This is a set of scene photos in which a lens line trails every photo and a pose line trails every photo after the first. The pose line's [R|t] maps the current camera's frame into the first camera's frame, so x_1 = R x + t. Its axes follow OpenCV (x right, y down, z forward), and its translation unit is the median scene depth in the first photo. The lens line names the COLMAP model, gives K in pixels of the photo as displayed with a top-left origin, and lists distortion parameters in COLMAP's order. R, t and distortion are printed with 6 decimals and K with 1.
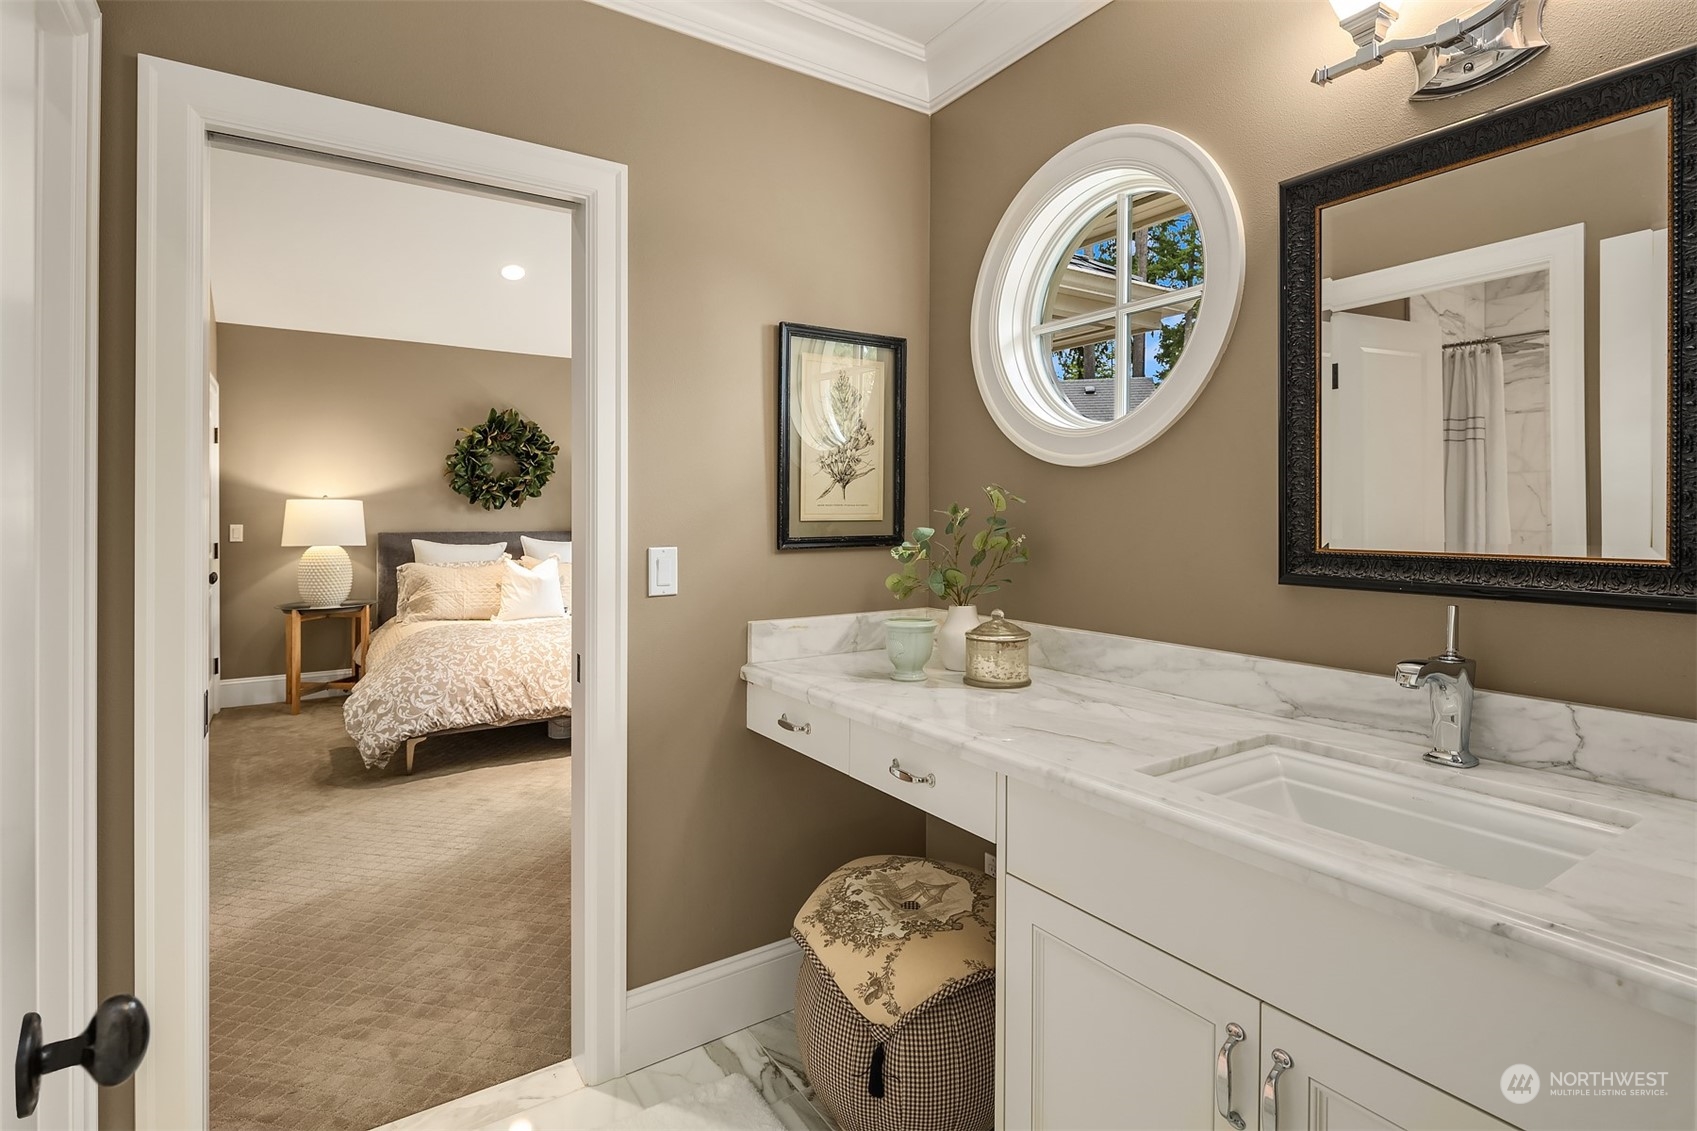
lens RADIAL K [[825.4, 0, 841.6], [0, 825.4, 520.8], [0, 0, 1]] dist [0.005343, -0.003405]
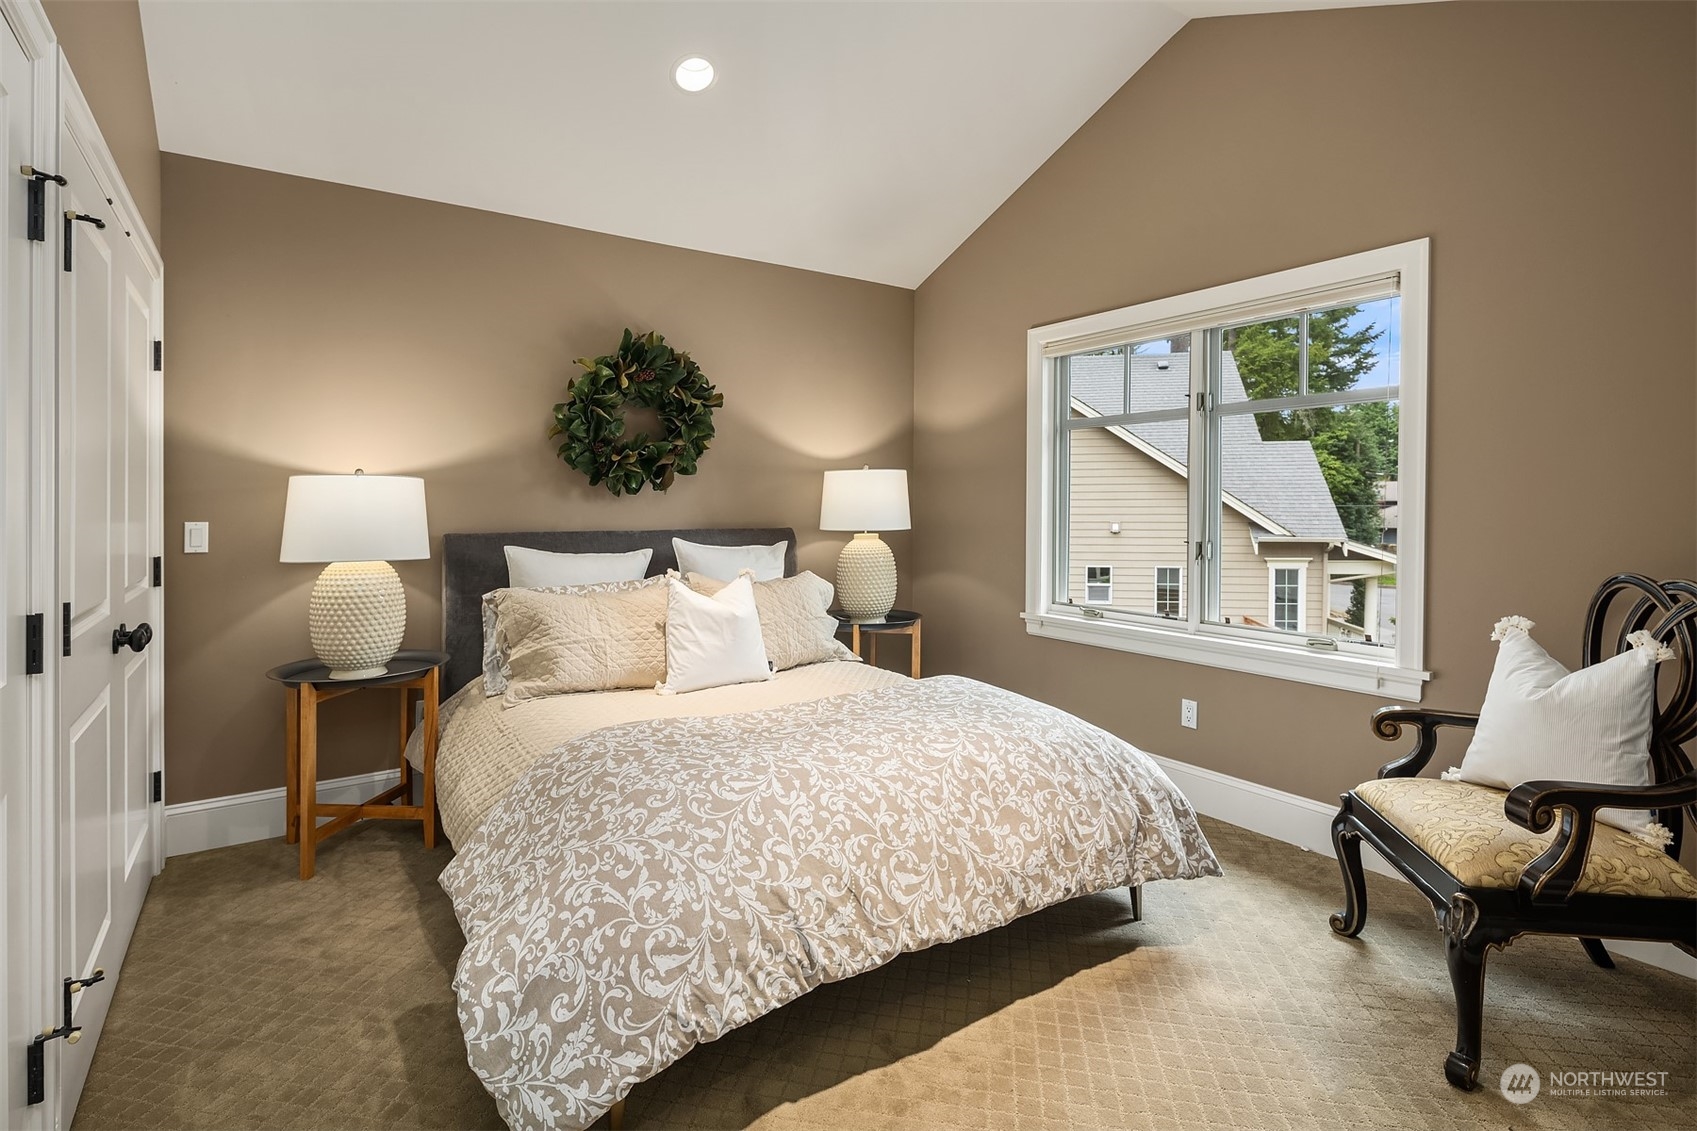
lens RADIAL K [[825.4, 0, 839.5], [0, 825.4, 509.2], [0, 0, 1]] dist [0.005343, -0.003405]
pose [[0.999883, -0.002446, 0.015122, -0.310008], [0.002448, 0.999997, -0.000105, -0.002938], [-0.015121, 0.000142, 0.999886, 0.439843]]
